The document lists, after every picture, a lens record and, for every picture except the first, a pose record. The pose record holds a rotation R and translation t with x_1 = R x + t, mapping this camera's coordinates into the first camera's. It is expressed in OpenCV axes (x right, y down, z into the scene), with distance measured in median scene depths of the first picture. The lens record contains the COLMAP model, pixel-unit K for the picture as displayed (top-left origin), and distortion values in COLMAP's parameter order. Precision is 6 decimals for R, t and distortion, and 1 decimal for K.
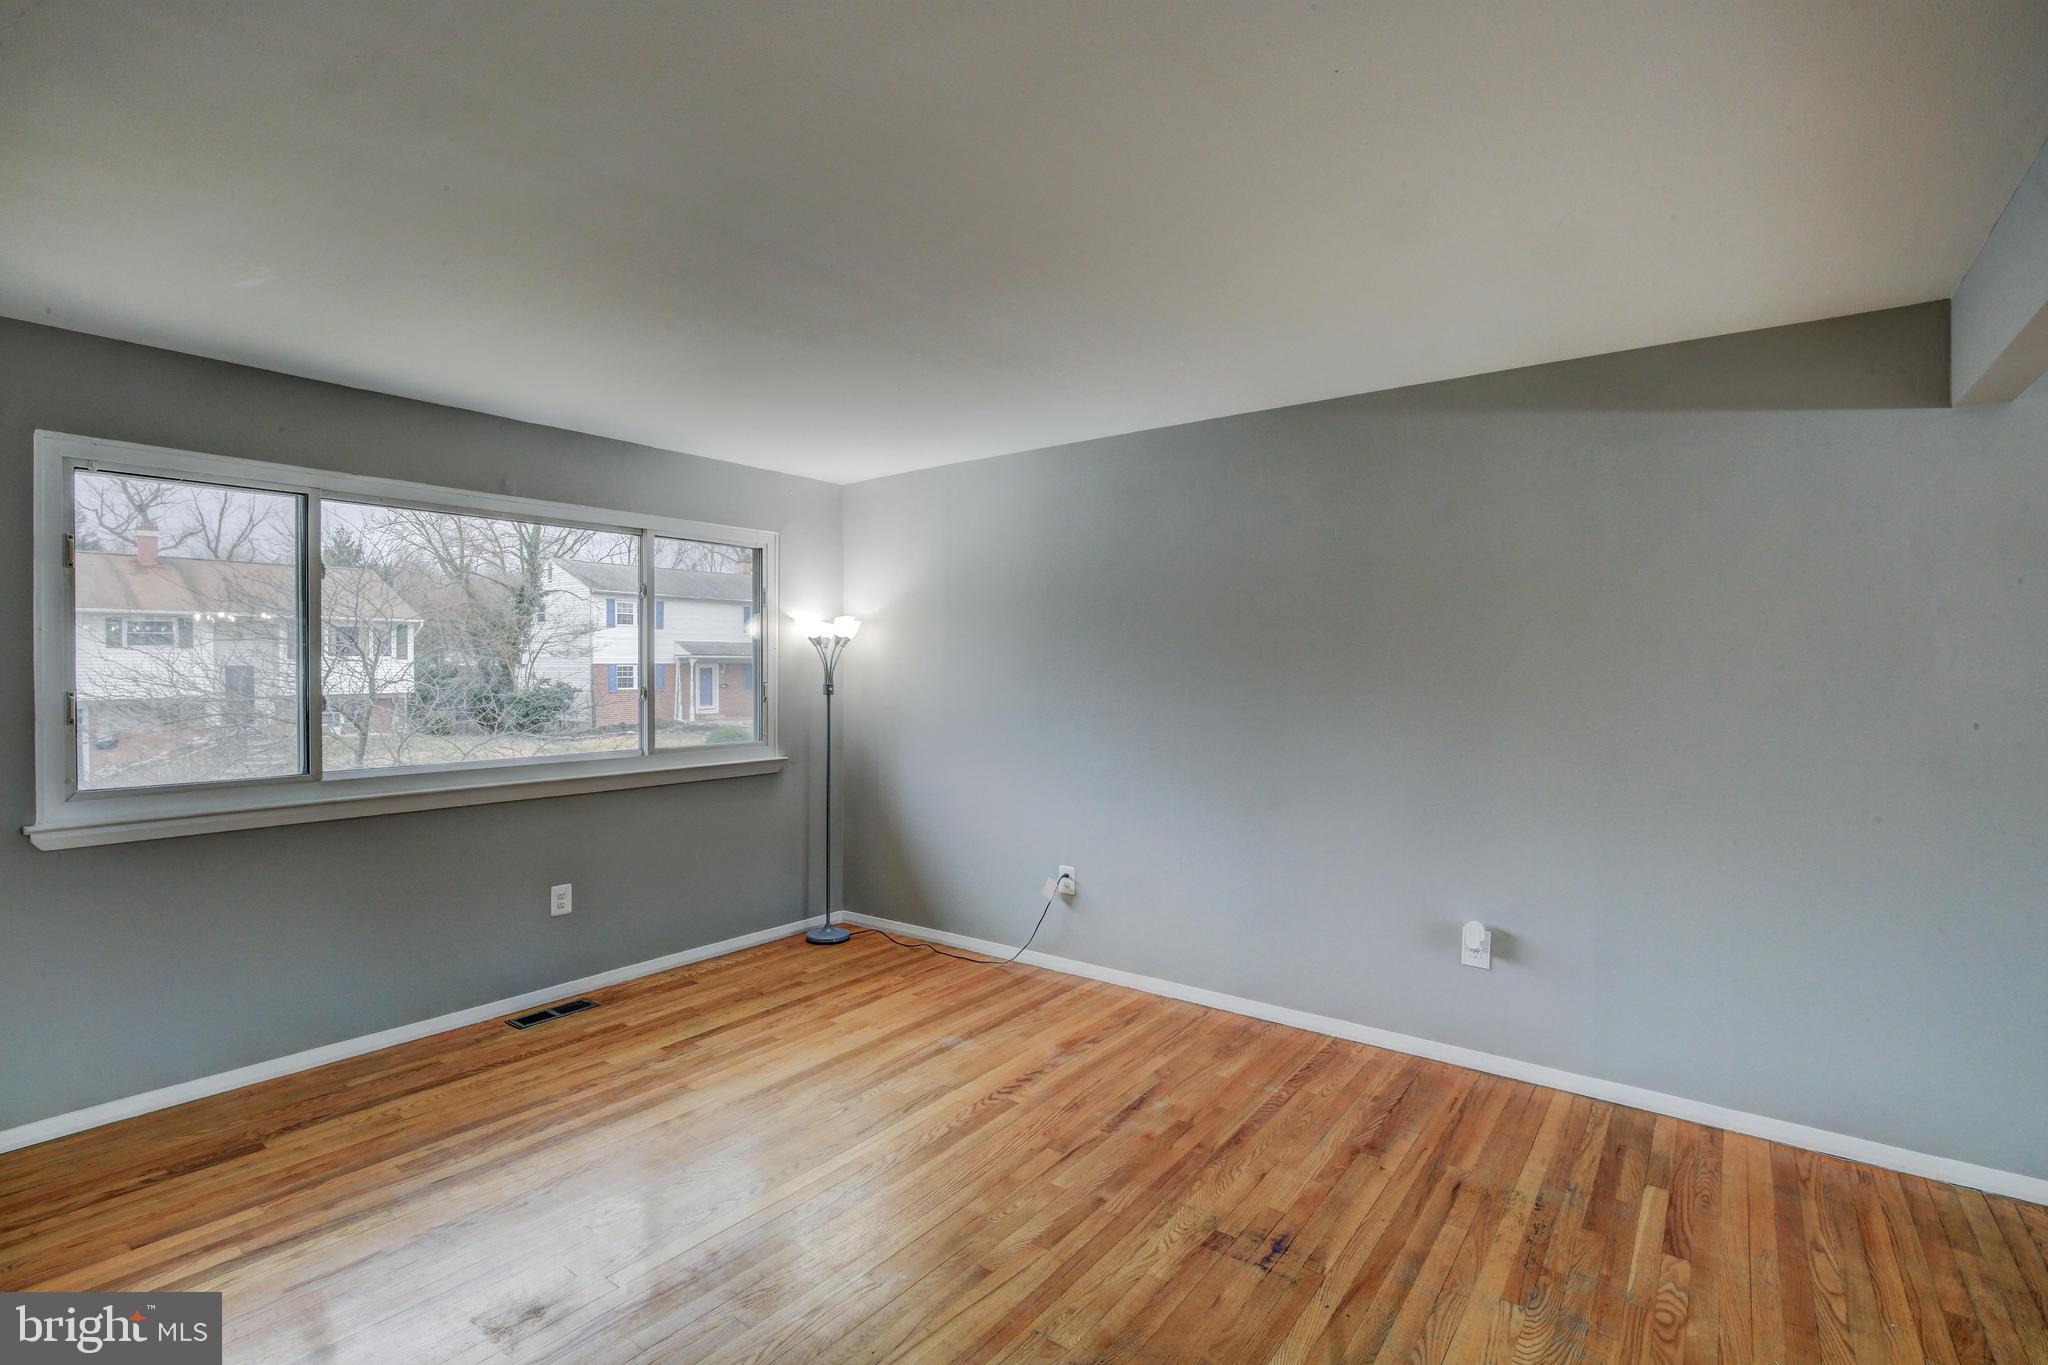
lens RADIAL K [[947.9, 0, 1012.6], [0, 947.9, 677.6], [0, 0, 1]] dist [-0.036781, 0.008545]
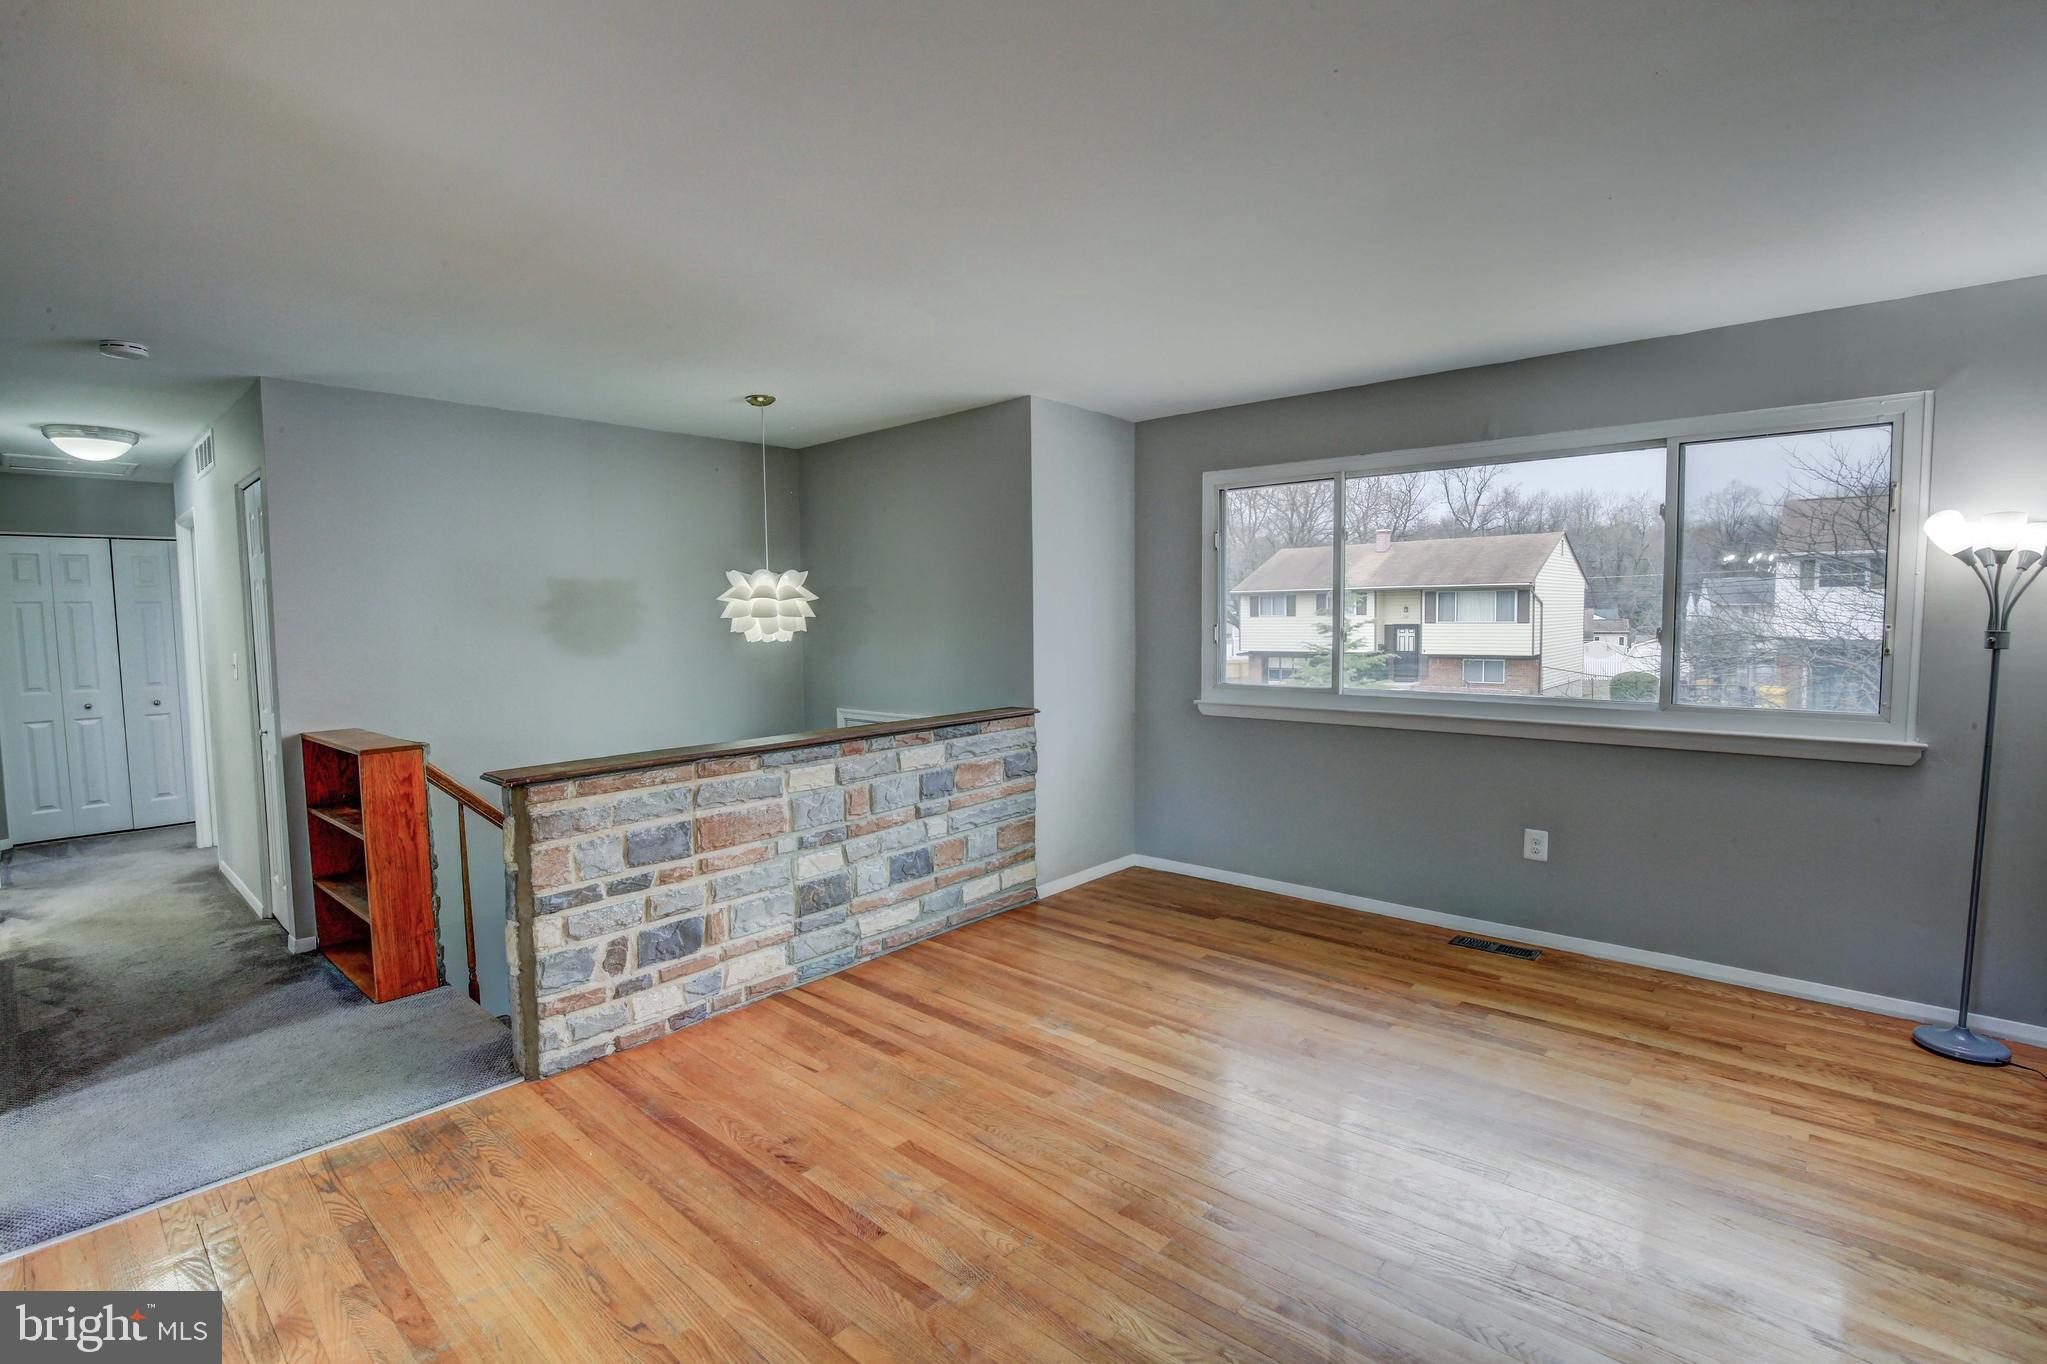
lens RADIAL K [[947.4, 0, 1012.1], [0, 947.4, 677.1], [0, 0, 1]] dist [-0.036781, 0.008545]
pose [[-0.080369, 0.065682, -0.994599, 0.570143], [-0.002907, 0.997807, 0.066129, -0.000847], [0.996761, 0.008206, -0.080002, 0.582032]]
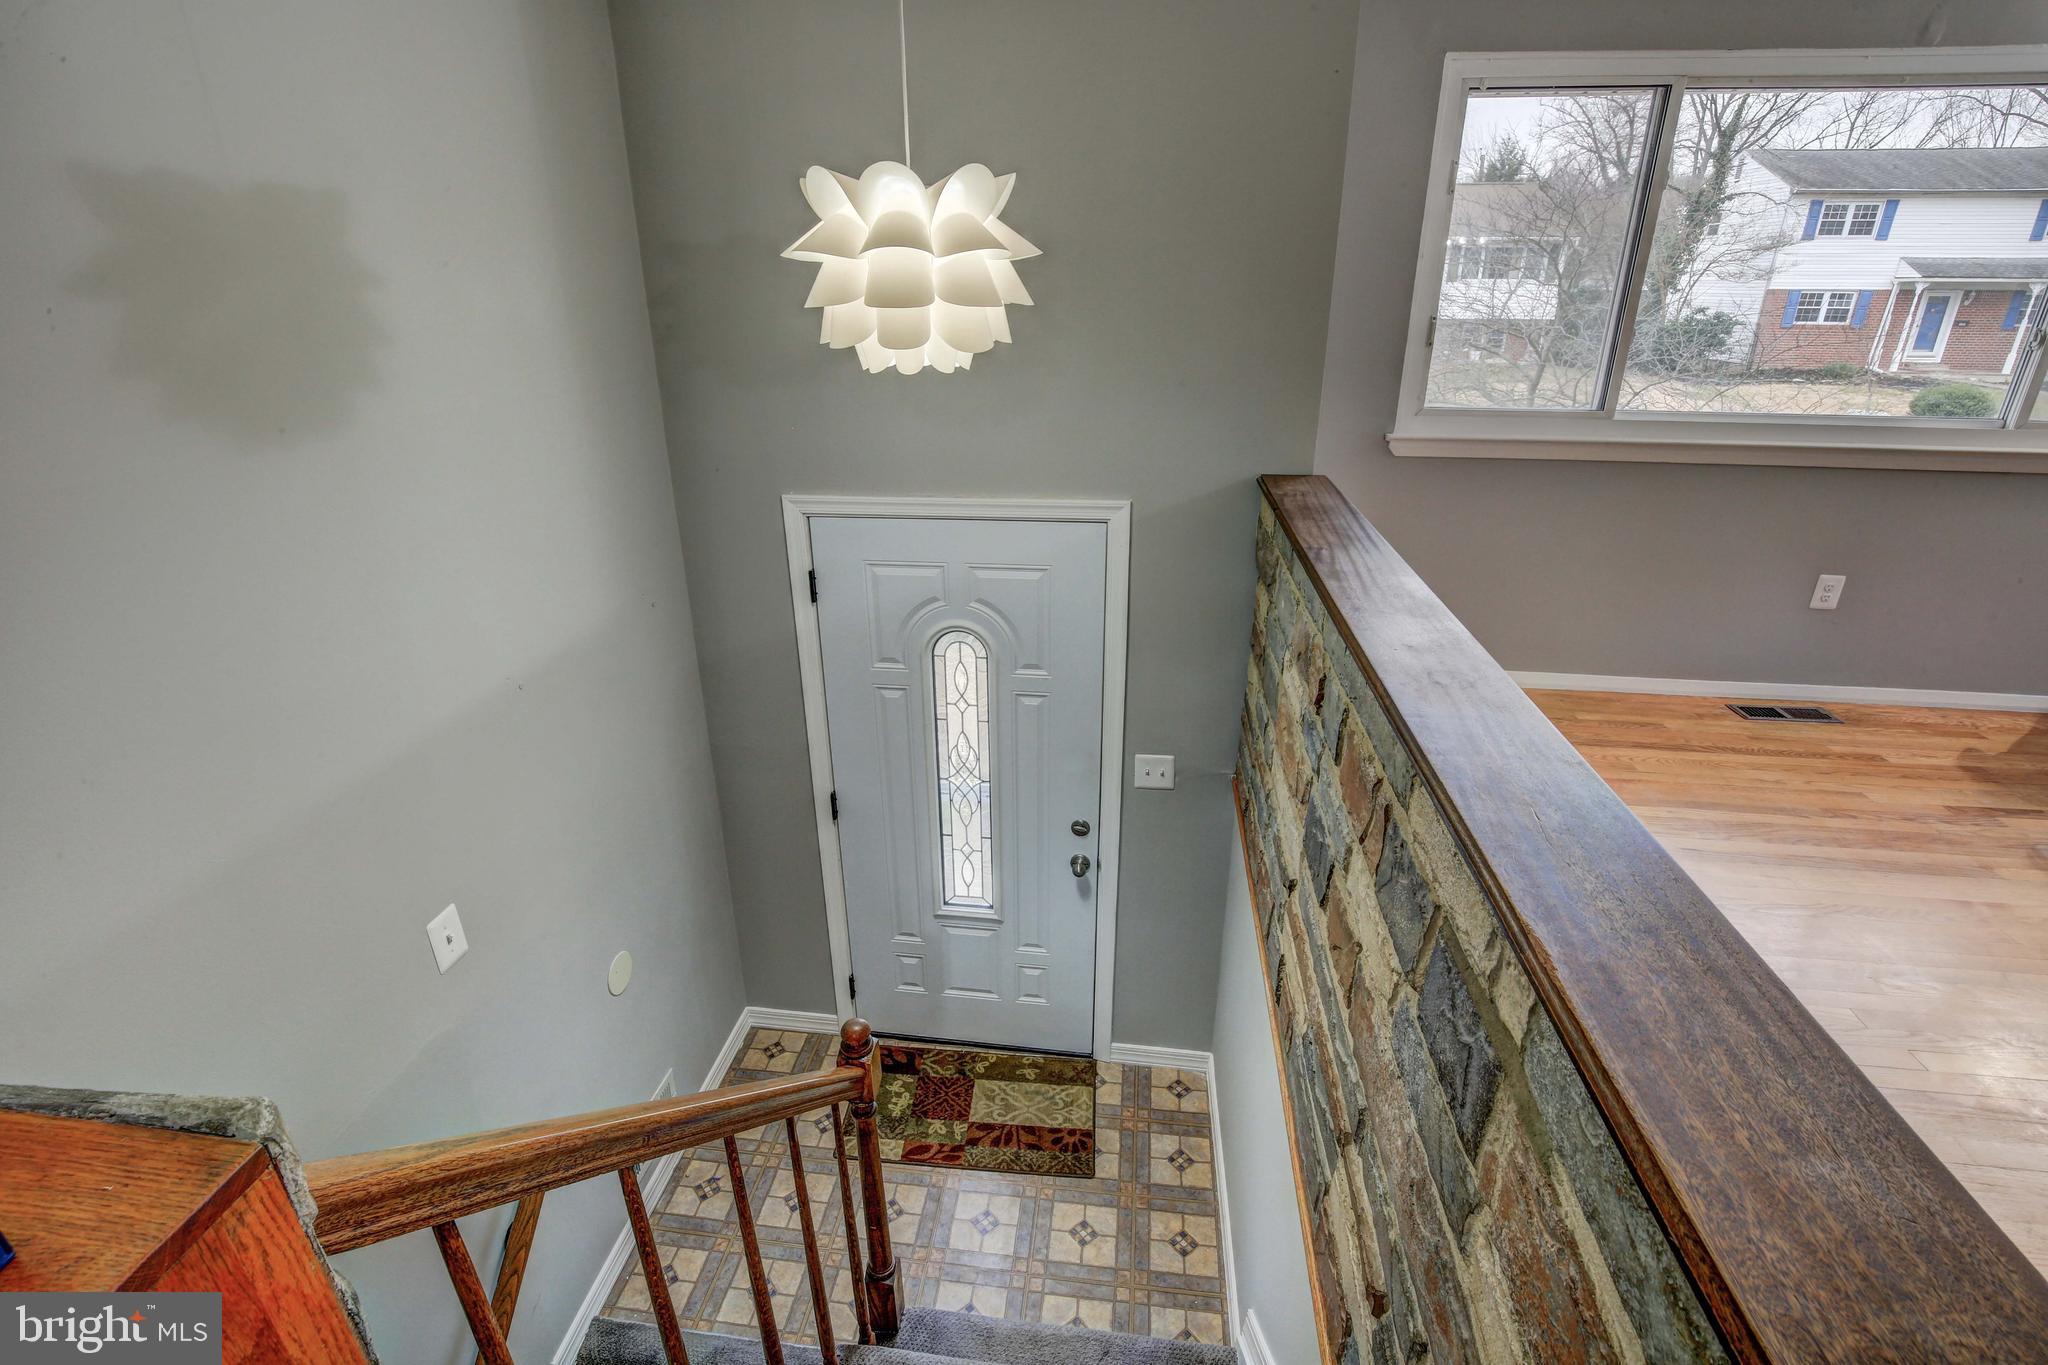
lens RADIAL K [[947.9, 0, 1012.6], [0, 947.9, 677.6], [0, 0, 1]] dist [-0.036781, 0.008545]
pose [[0.495956, 0.330101, -0.803157, -0.162726], [-0.006527, 0.926317, 0.376690, -0.002215], [0.868323, -0.181579, 0.461567, -0.043691]]
